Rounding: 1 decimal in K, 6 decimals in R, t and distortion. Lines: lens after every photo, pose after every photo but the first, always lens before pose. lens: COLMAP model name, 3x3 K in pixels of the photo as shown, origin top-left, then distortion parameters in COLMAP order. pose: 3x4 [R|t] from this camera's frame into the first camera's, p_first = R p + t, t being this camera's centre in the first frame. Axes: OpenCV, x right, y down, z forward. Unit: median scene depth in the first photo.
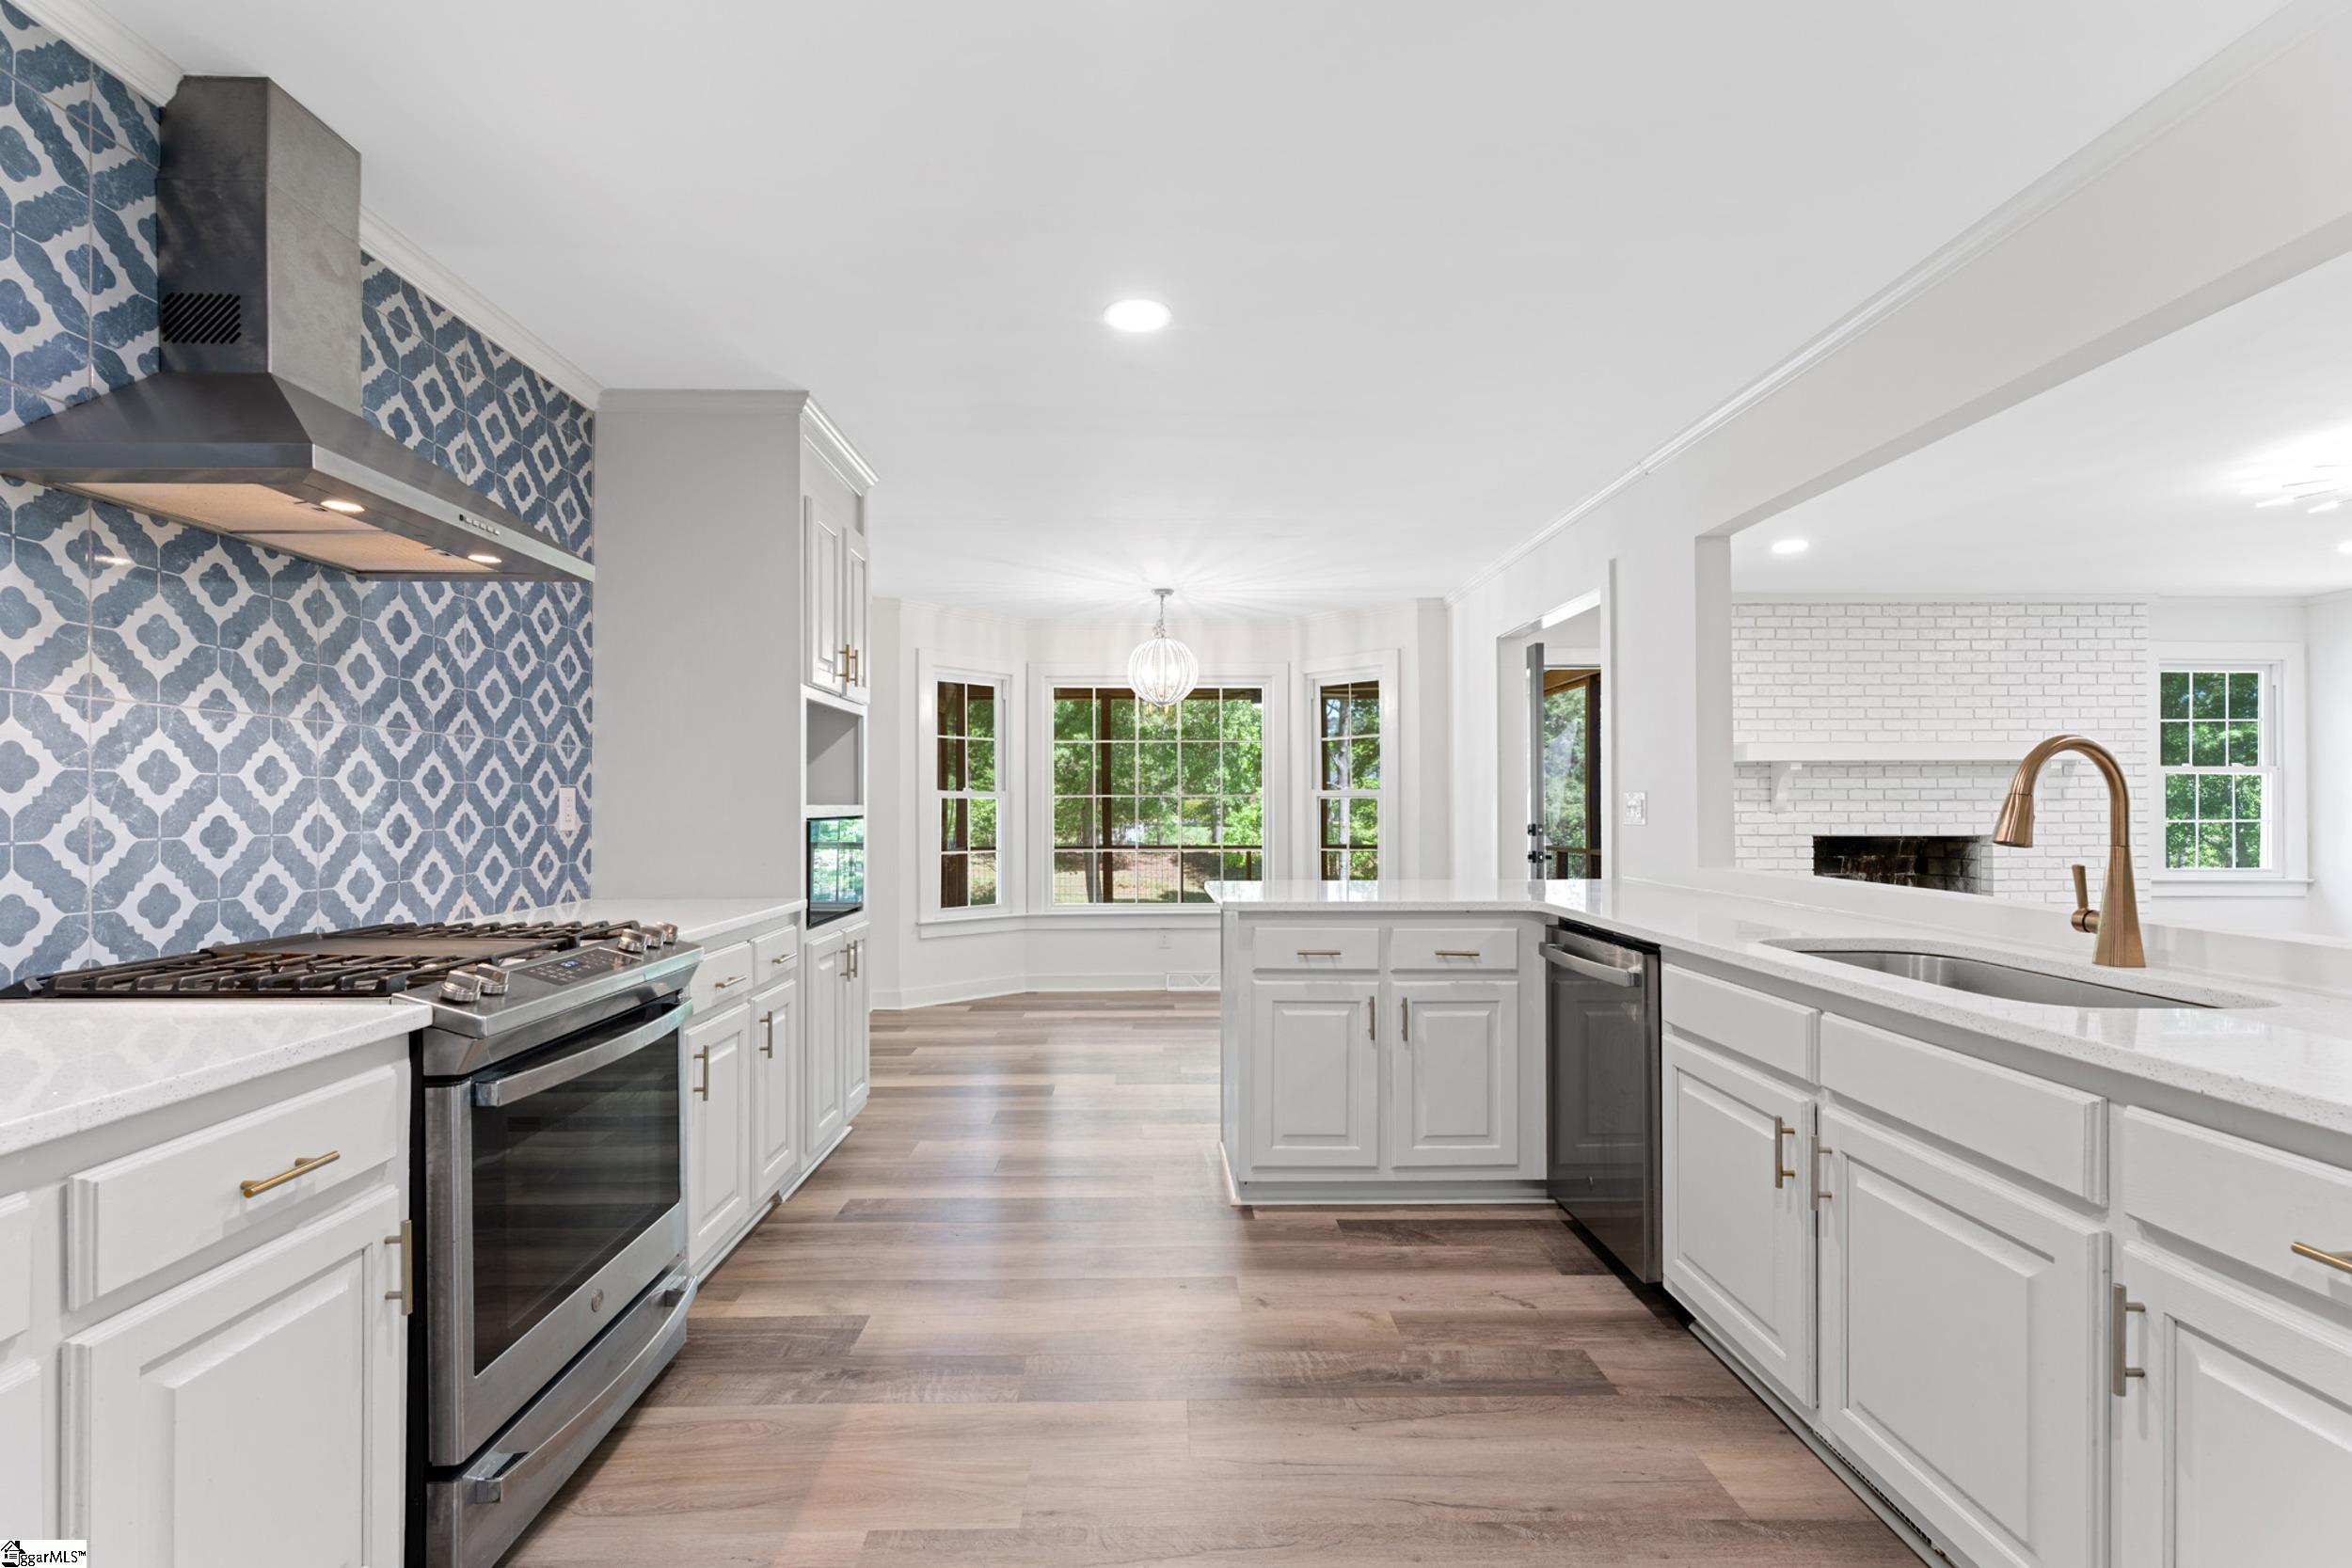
lens RADIAL K [[993.3, 0, 1161.4], [0, 993.3, 800.8], [0, 0, 1]] dist [0.002710, -0.001031]
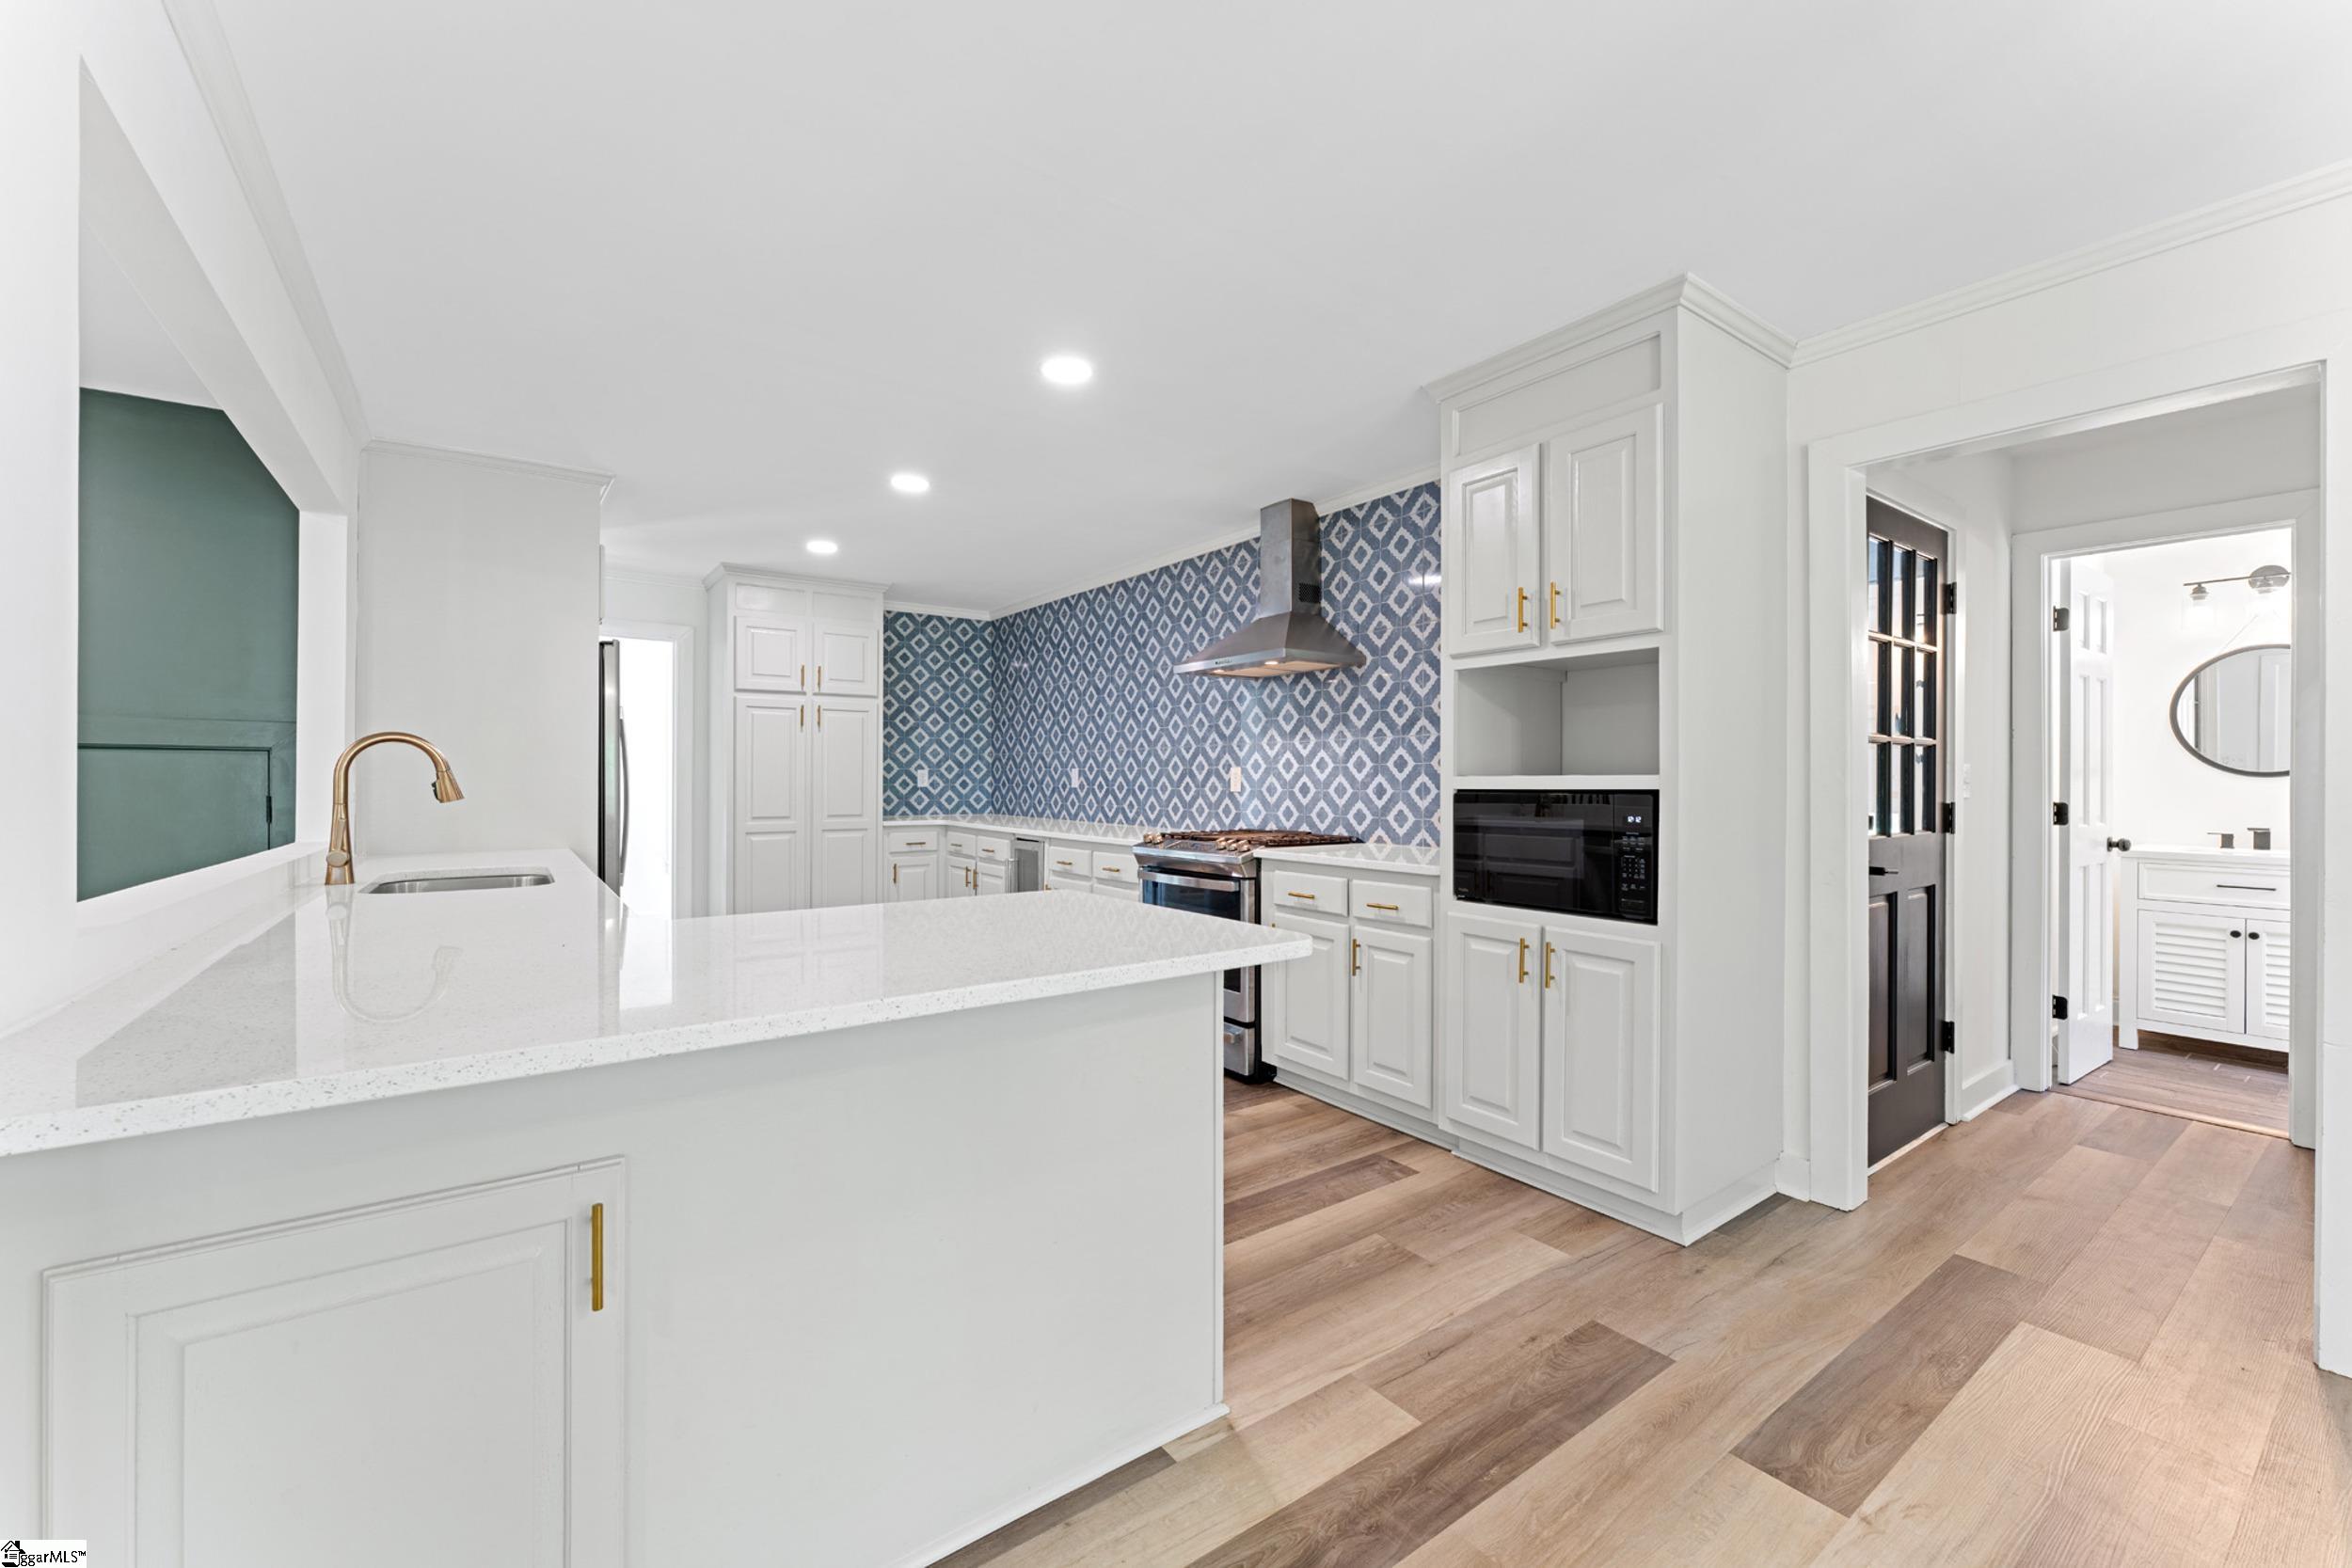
lens RADIAL K [[950.2, 0, 1155.7], [0, 950.2, 780.8], [0, 0, 1]] dist [-0.001197, 0.000551]
pose [[-0.824942, -0.001372, -0.565216, 0.634747], [0.001451, 0.999989, -0.004546, 0.019203], [0.565215, -0.004570, -0.824931, 2.352524]]
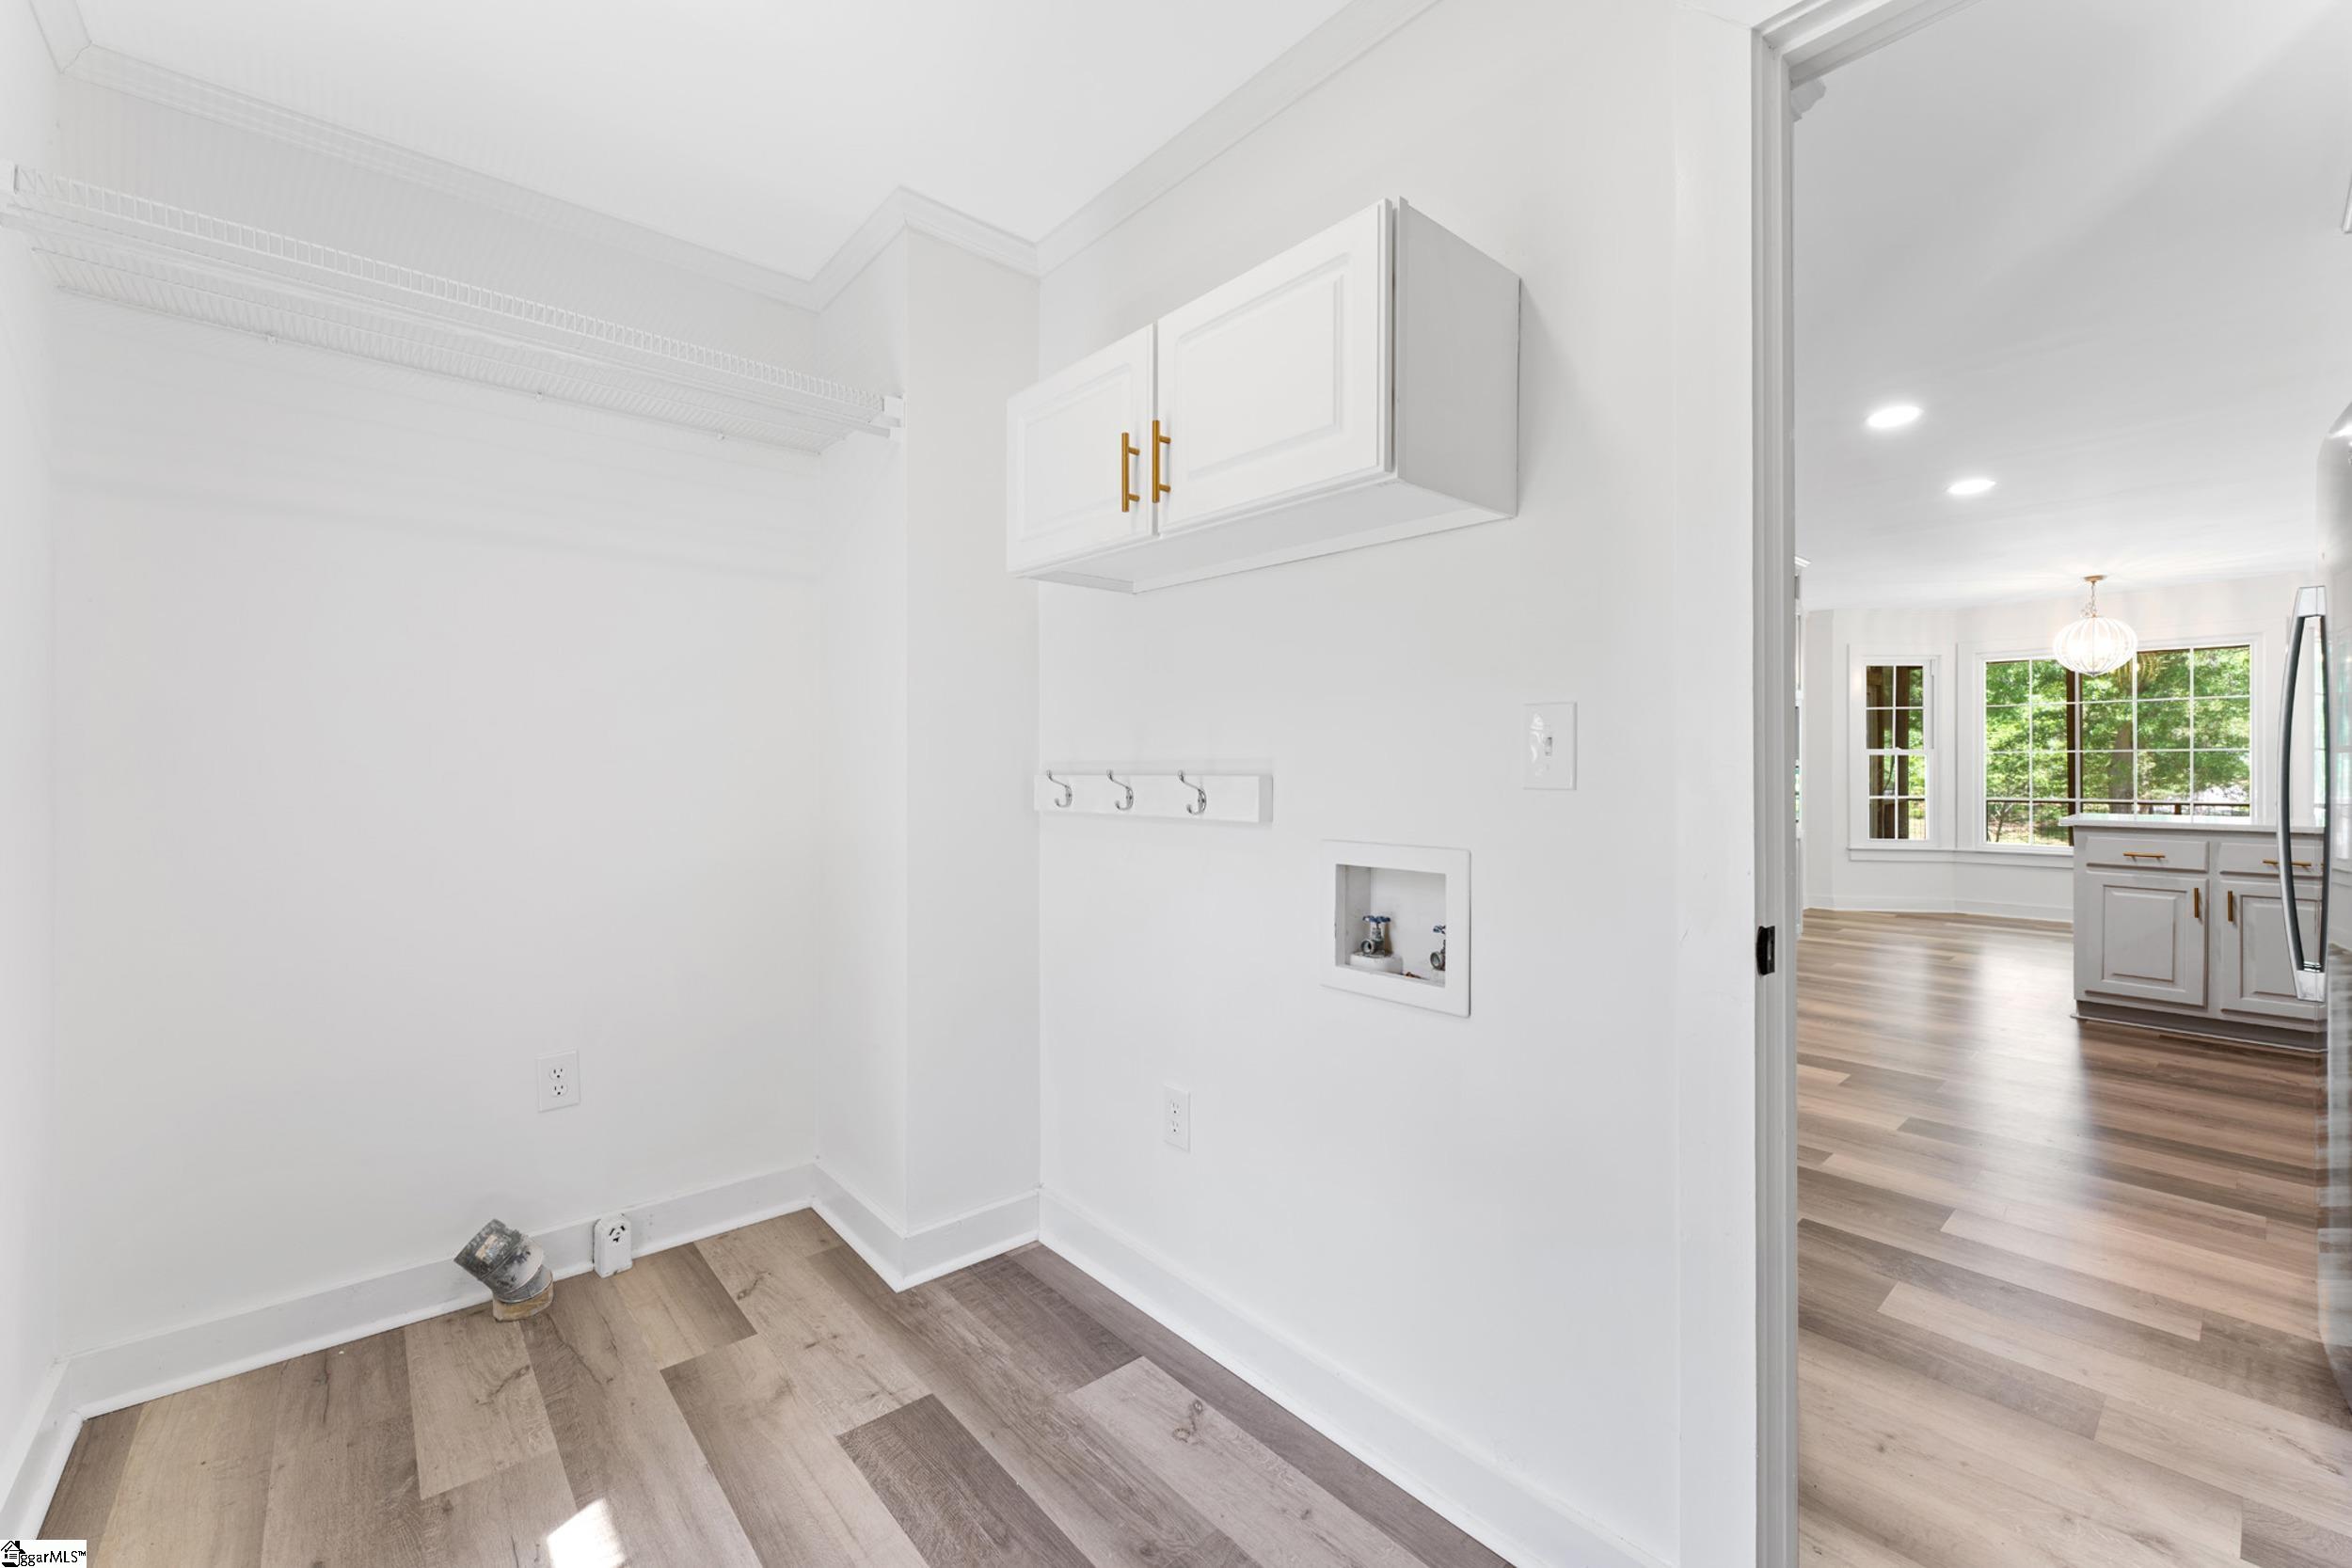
lens RADIAL K [[950.2, 0, 1167.2], [0, 950.2, 765.7], [0, 0, 1]] dist [-0.001197, 0.000551]
pose [[0.632159, 0.001124, -0.774838, 0.460666], [0.003535, 0.999984, 0.004334, 0.007561], [0.774831, -0.005479, 0.632145, -1.442100]]
